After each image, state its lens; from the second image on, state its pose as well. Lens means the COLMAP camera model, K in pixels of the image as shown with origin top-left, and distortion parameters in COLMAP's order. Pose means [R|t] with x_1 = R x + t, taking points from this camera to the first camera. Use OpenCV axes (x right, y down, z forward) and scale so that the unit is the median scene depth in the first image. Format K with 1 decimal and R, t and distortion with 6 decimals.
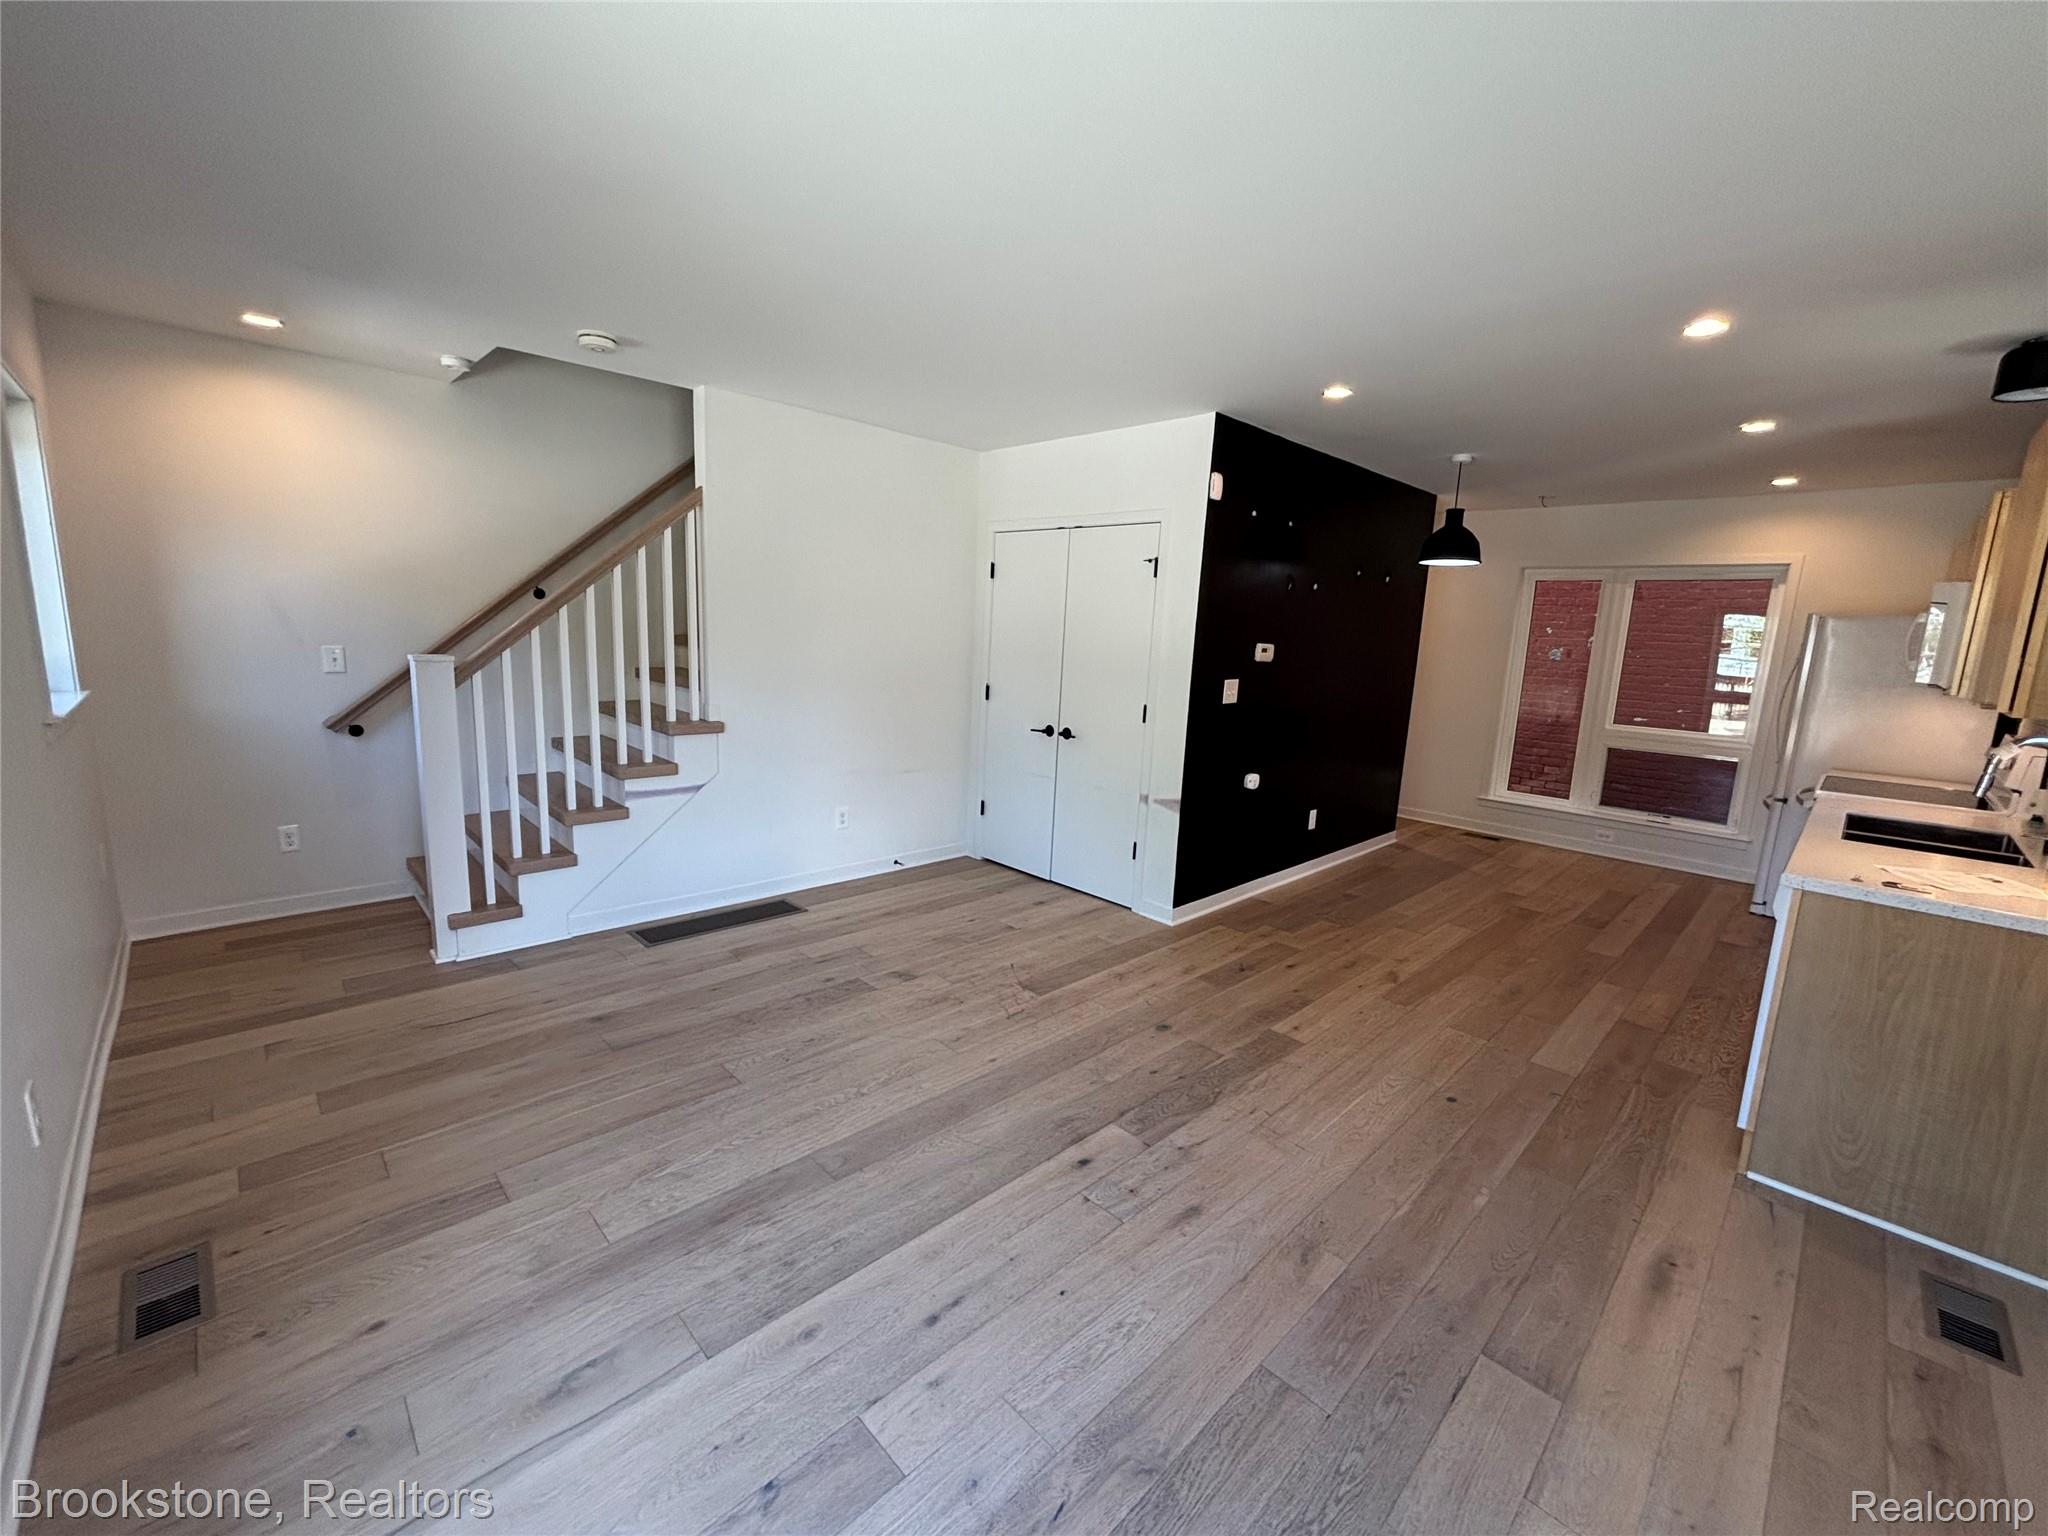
lens RADIAL K [[827.0, 0, 1024.0], [0, 827.0, 768.0], [0, 0, 1]] dist [-0.000057, 0.000178]
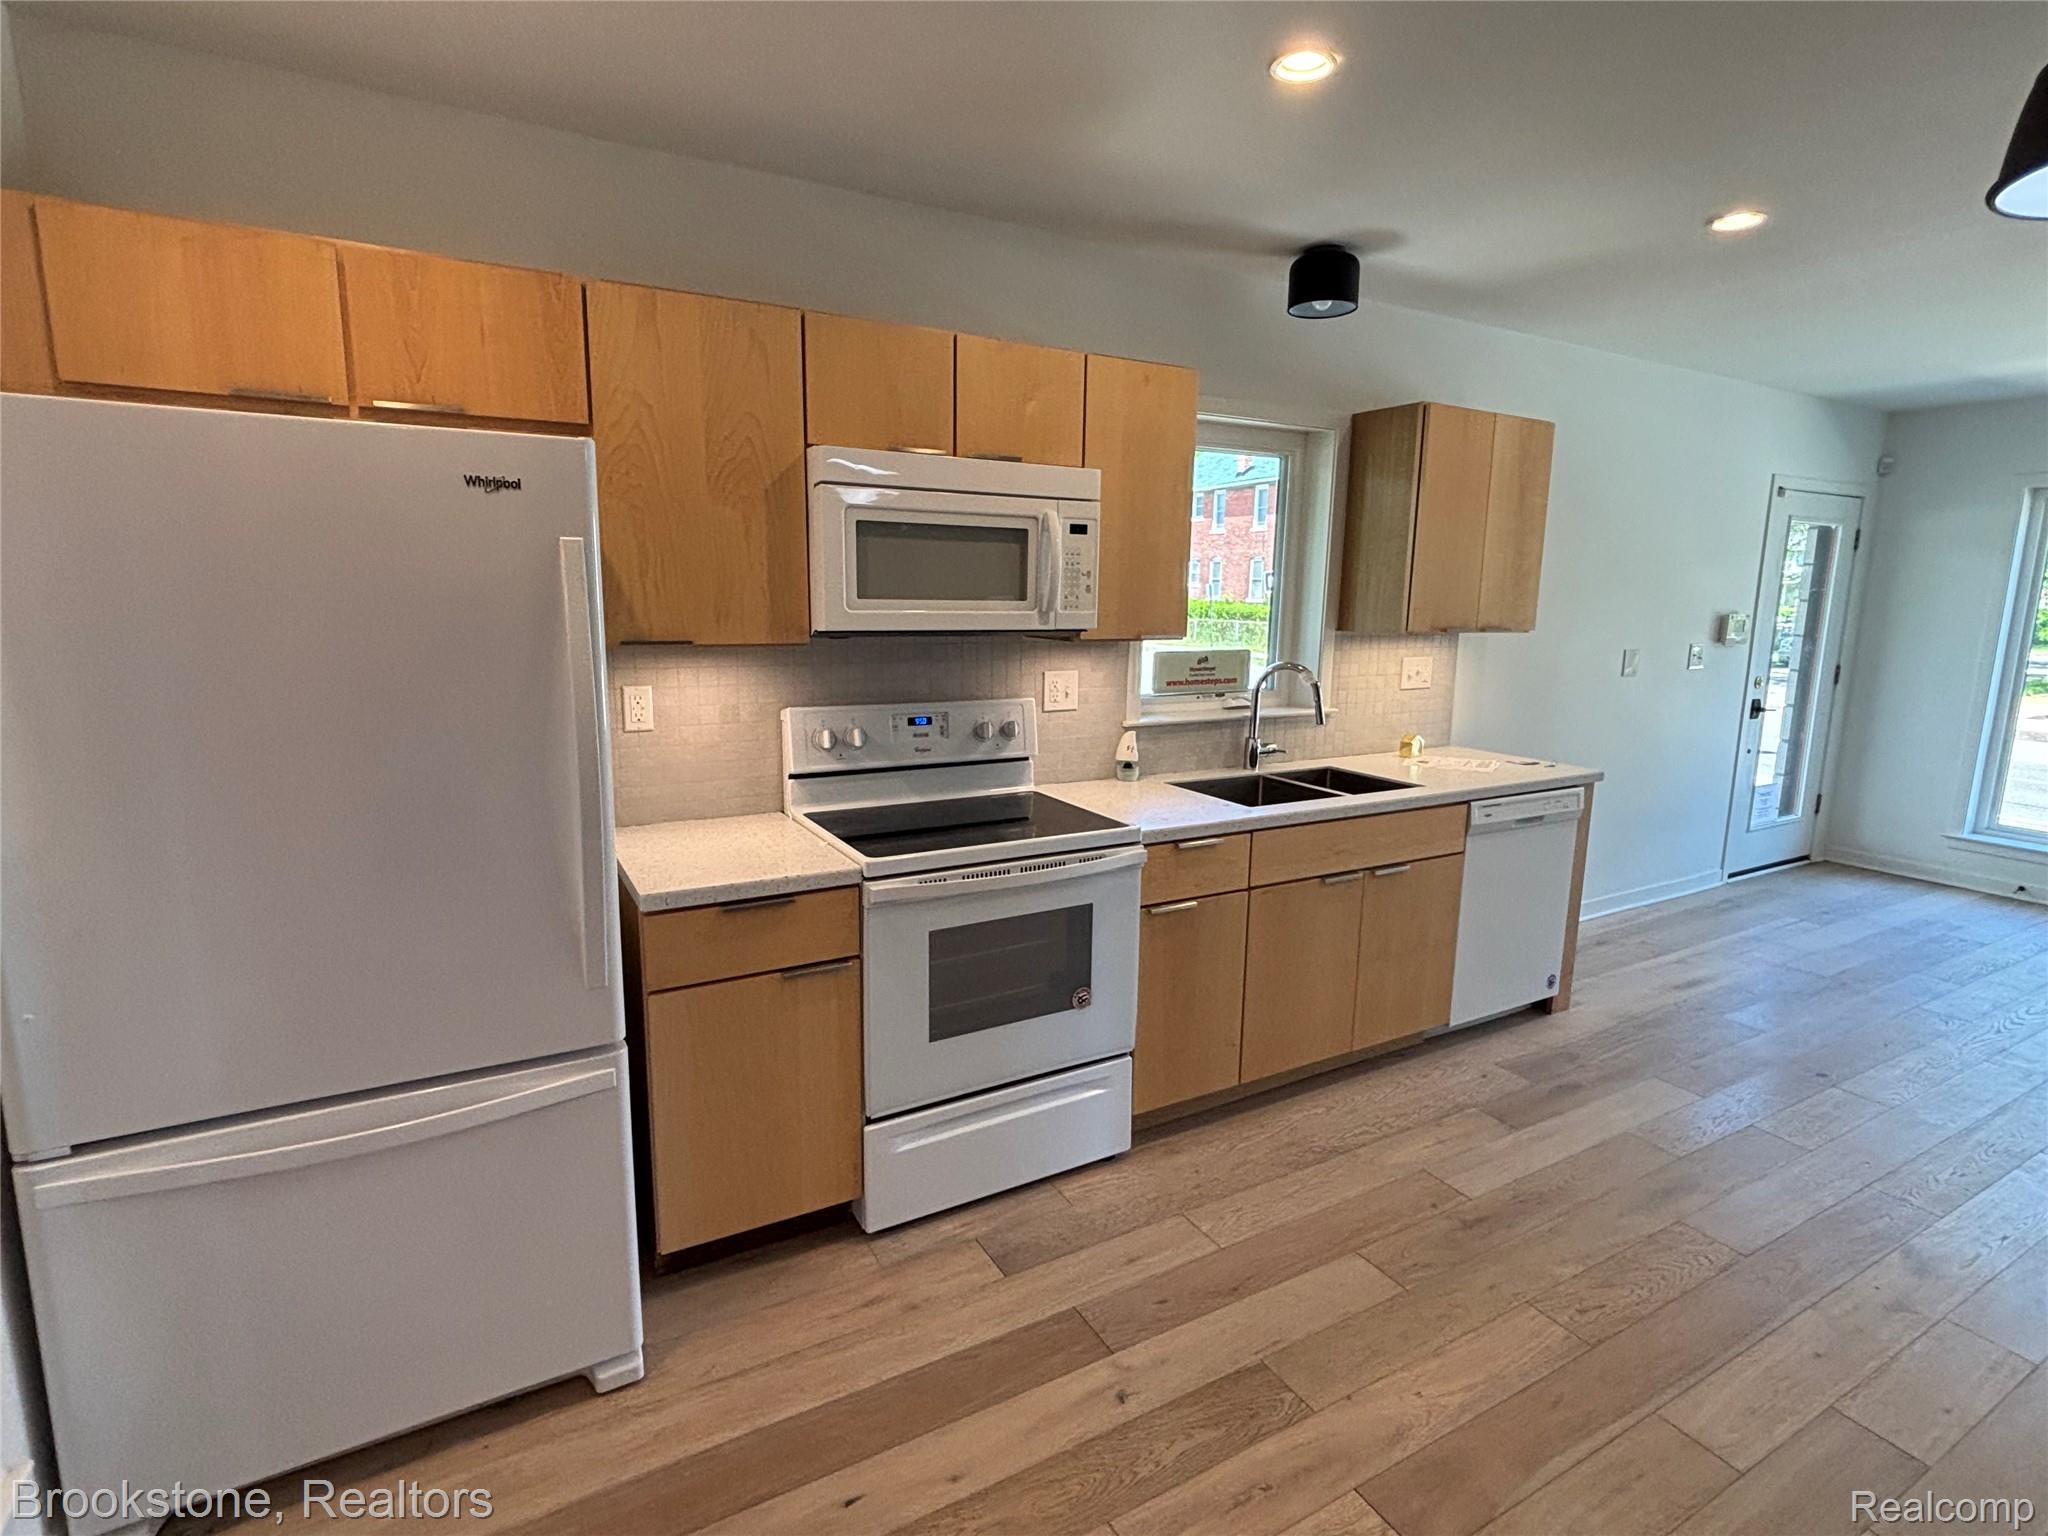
lens RADIAL K [[1010.0, 0, 1023.3], [0, 1010.0, 759.2], [0, 0, 1]] dist [-0.019866, 0.014517]
pose [[-0.964165, -0.099445, 0.245961, 0.738663], [-0.010979, 0.941254, 0.337522, -0.213500], [-0.265076, 0.322726, -0.908616, 1.390248]]
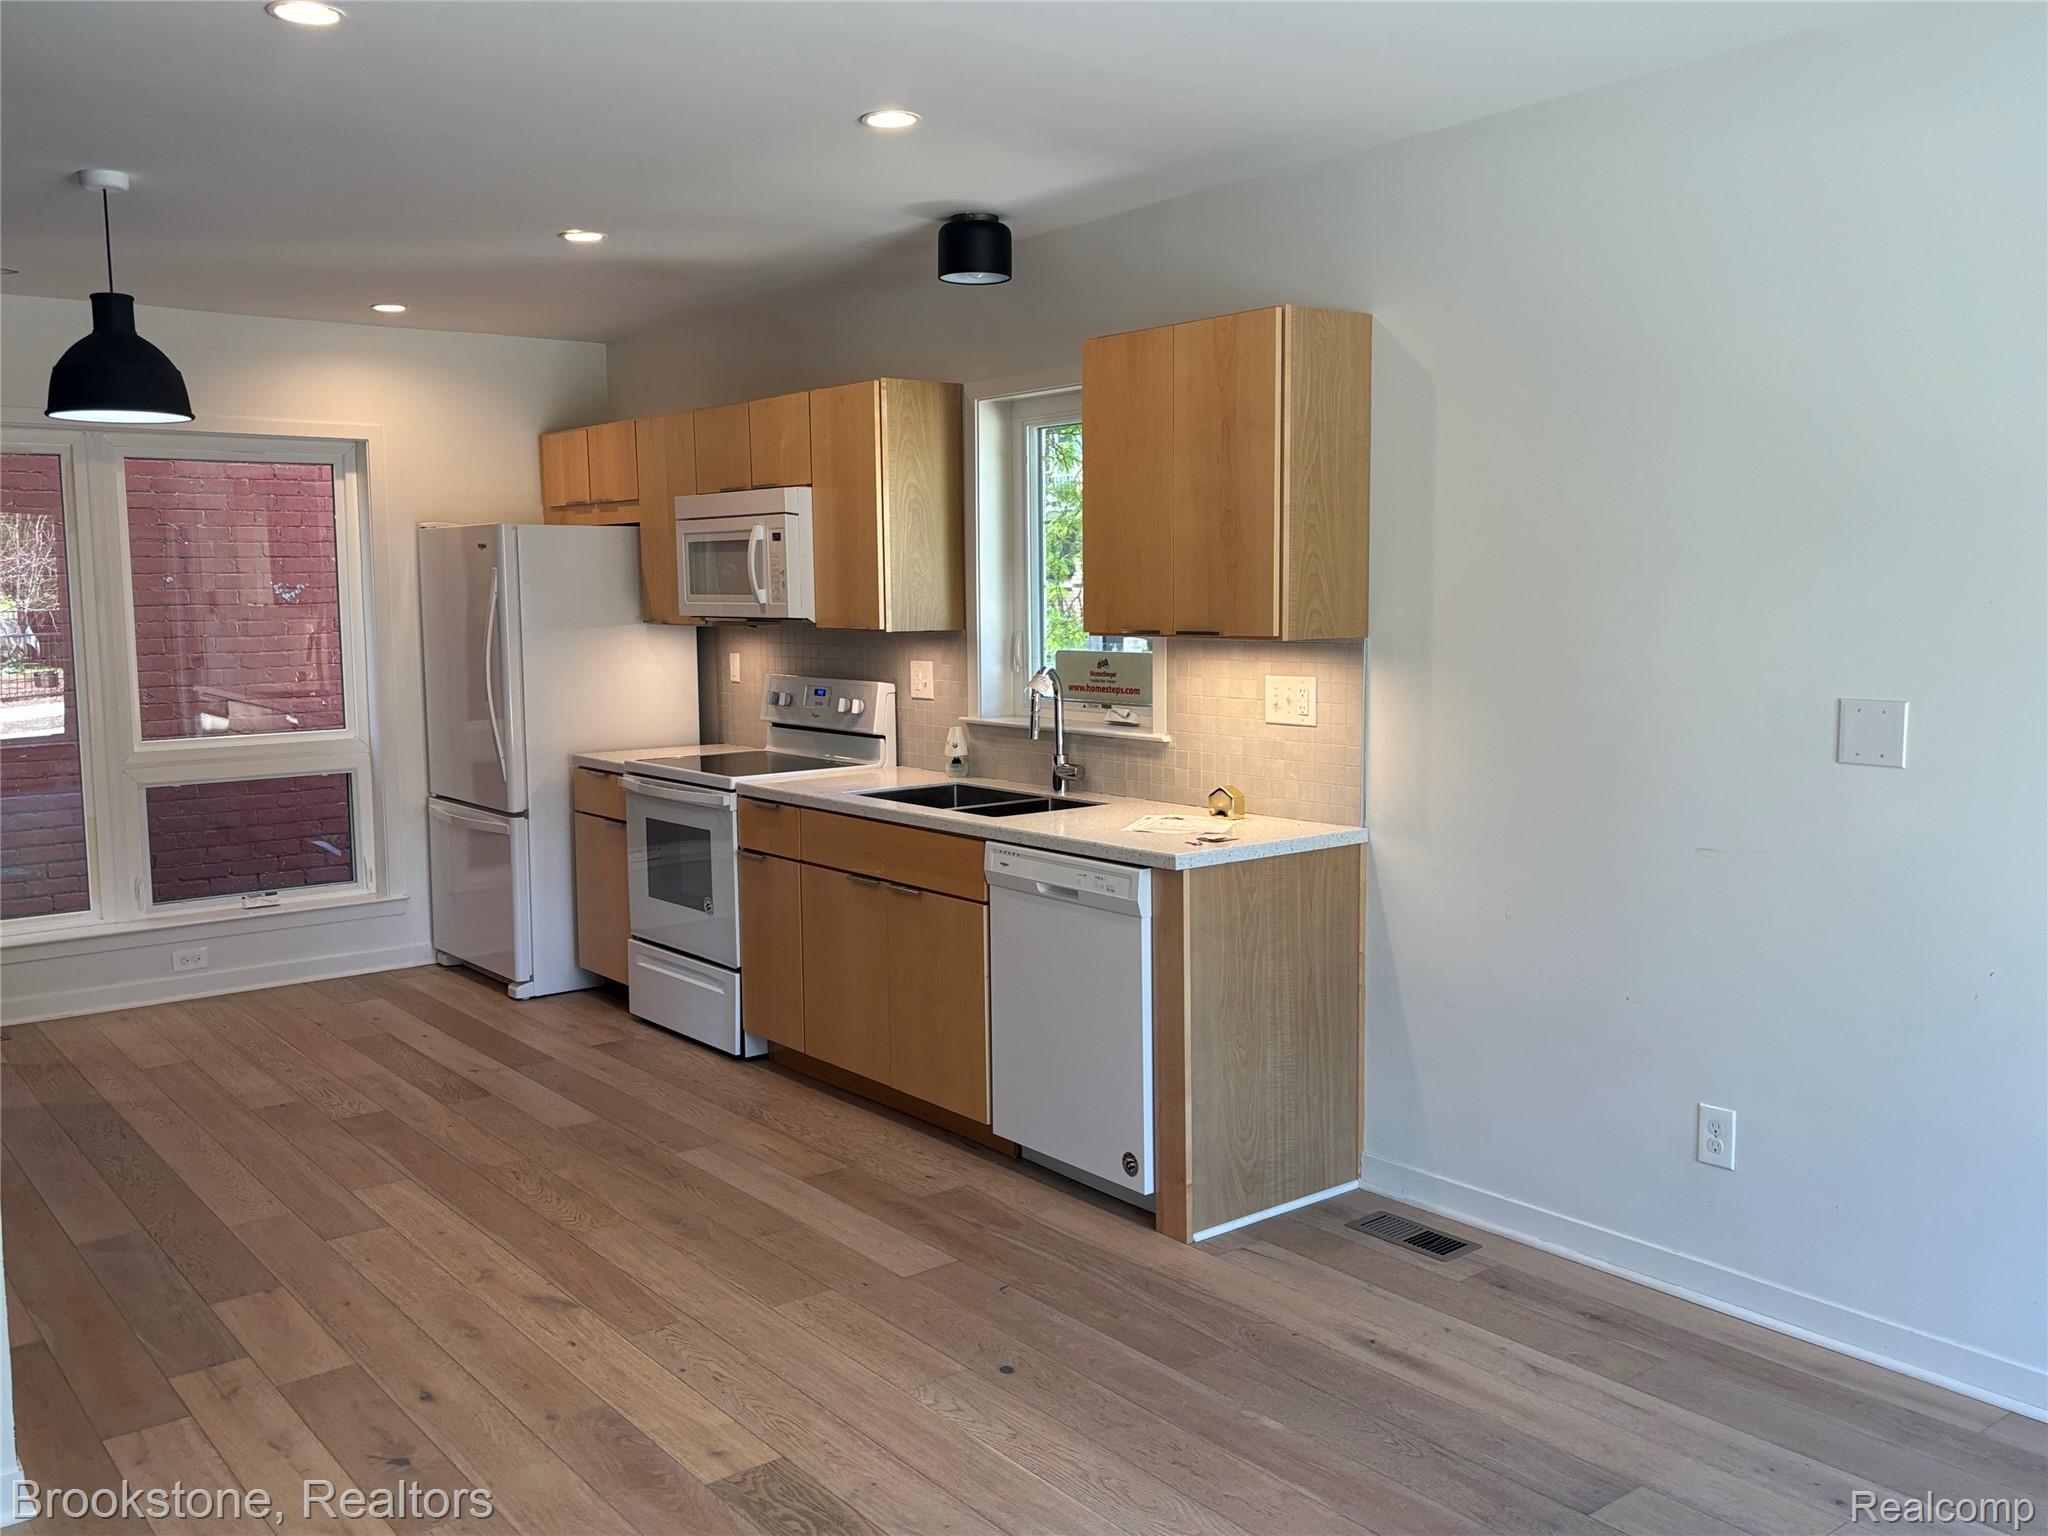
lens RADIAL K [[1758.8, 0, 1024.0], [0, 1758.8, 768.0], [0, 0, 1]] dist [0.026696, -0.003909]
pose [[0.106735, -0.148346, 0.983159, -0.405099], [0.183473, 0.974766, 0.127161, -0.106079], [-0.977213, 0.166810, 0.131259, 0.476110]]
